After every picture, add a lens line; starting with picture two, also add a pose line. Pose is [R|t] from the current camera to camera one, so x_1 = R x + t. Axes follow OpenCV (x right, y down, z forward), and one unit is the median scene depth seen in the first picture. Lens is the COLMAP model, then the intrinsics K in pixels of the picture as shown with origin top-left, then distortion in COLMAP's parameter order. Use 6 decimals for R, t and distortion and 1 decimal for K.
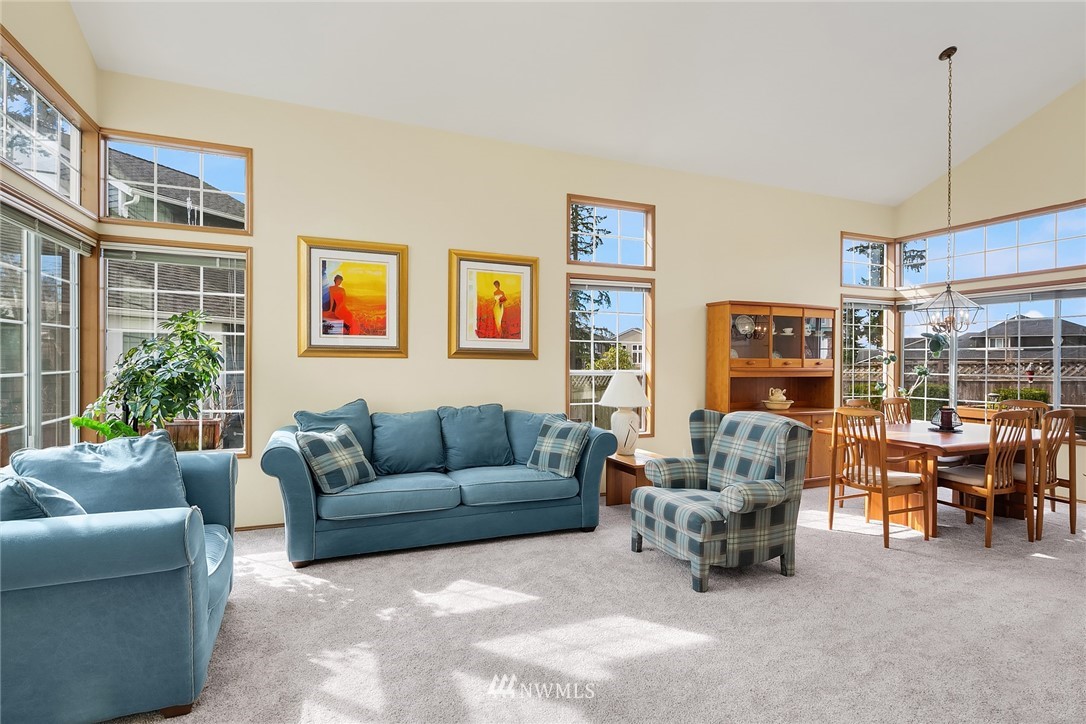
lens RADIAL K [[535.5, 0, 533.4], [0, 535.5, 360.4], [0, 0, 1]] dist [-0.003024, -0.001149]
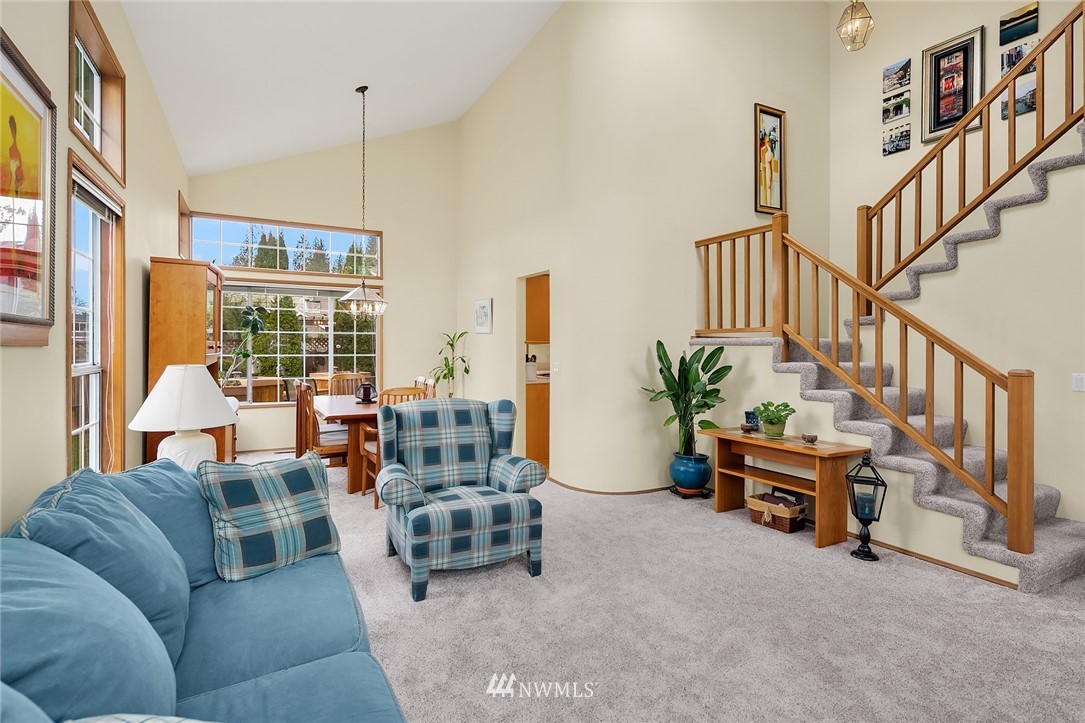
lens RADIAL K [[535.0, 0, 545.2], [0, 535.0, 344.6], [0, 0, 1]] dist [-0.003024, -0.001149]
pose [[-0.119430, -0.004731, 0.992831, -0.482799], [-0.005505, 0.999976, 0.004103, -0.006862], [-0.992827, -0.004975, -0.119453, 0.759921]]
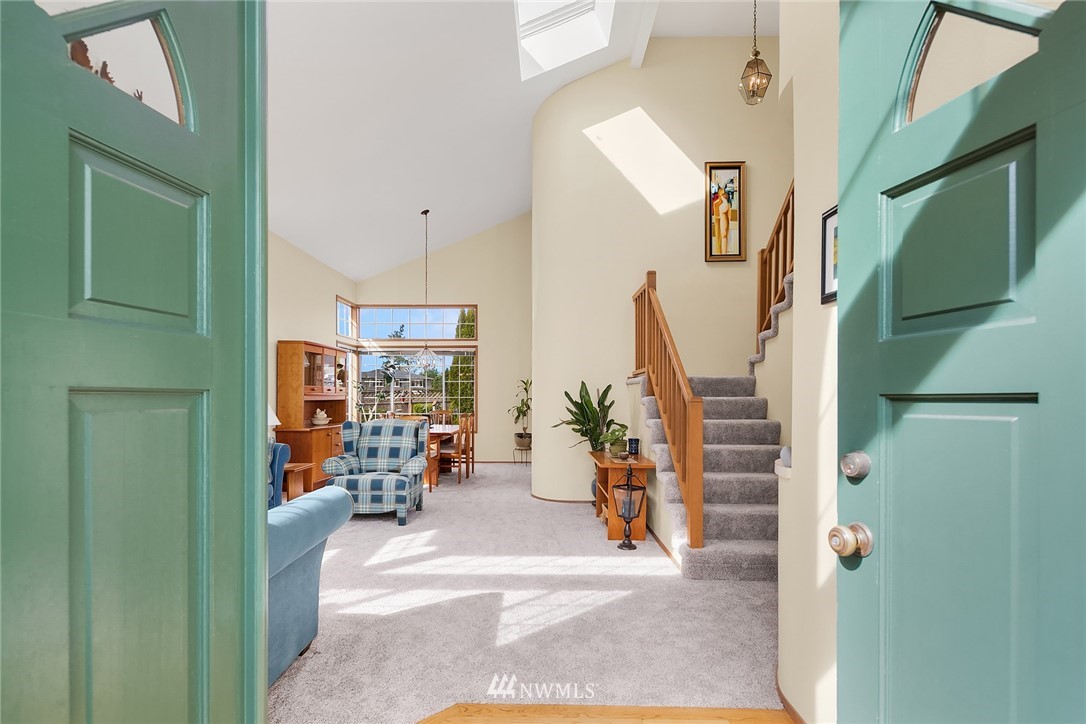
lens RADIAL K [[535.5, 0, 540.8], [0, 535.5, 397.0], [0, 0, 1]] dist [-0.003024, -0.001149]
pose [[0.378997, -0.008367, 0.925360, -0.719608], [0.001044, 0.999962, 0.008614, 0.015022], [-0.925398, -0.002298, 0.378991, -0.010682]]
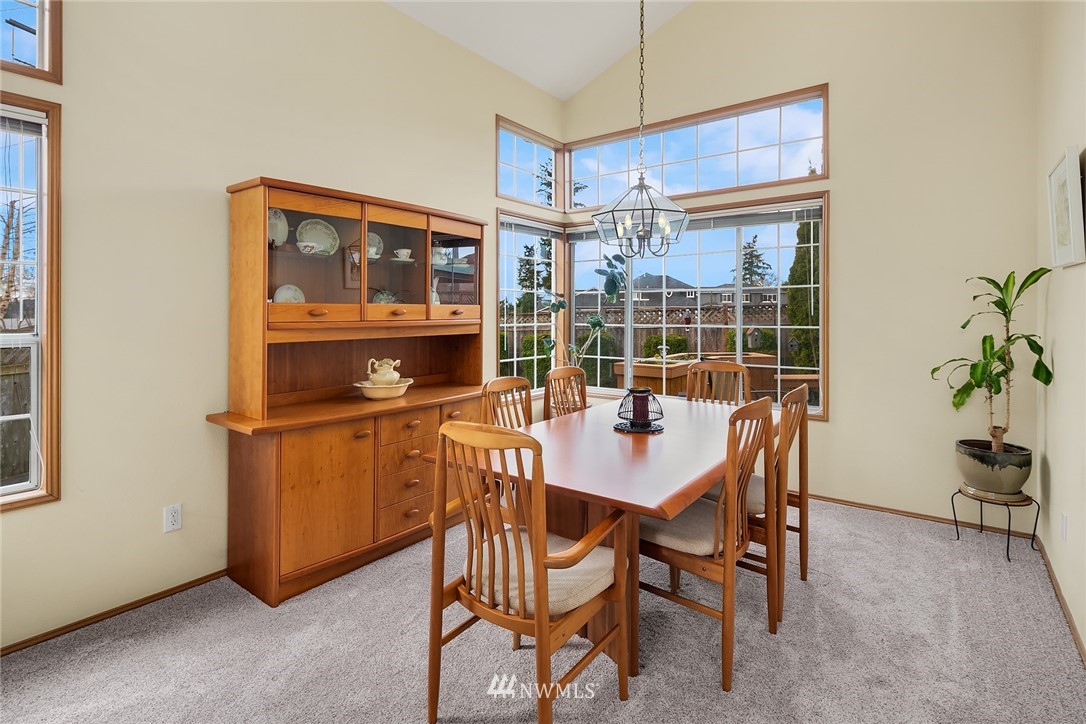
lens RADIAL K [[535.5, 0, 536.5], [0, 535.5, 312.1], [0, 0, 1]] dist [-0.003024, -0.001149]
pose [[0.858300, -0.008504, 0.513078, 0.396224], [0.007109, 0.999964, 0.004682, 0.004277], [-0.513099, -0.000371, 0.858329, 0.580474]]
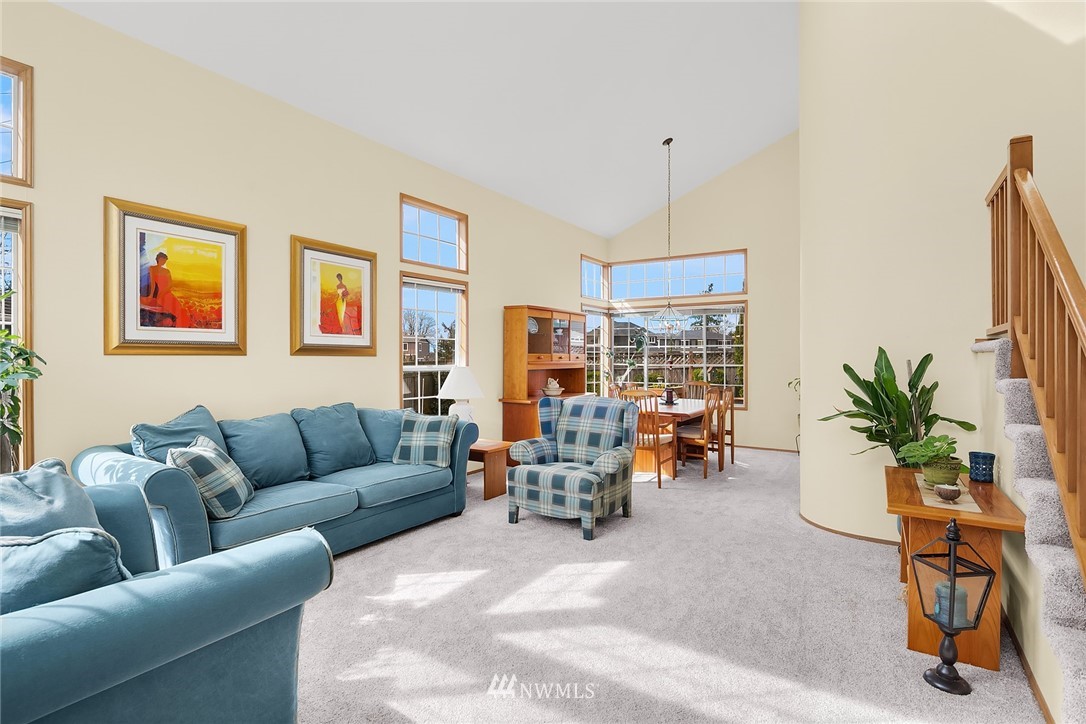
lens RADIAL K [[535.5, 0, 531.9], [0, 535.5, 353.1], [0, 0, 1]] dist [-0.003024, -0.001149]
pose [[0.823205, -0.003218, 0.567736, -0.353655], [0.004647, 0.999989, -0.001069, -0.005374], [-0.567726, 0.003518, 0.823210, 0.025264]]
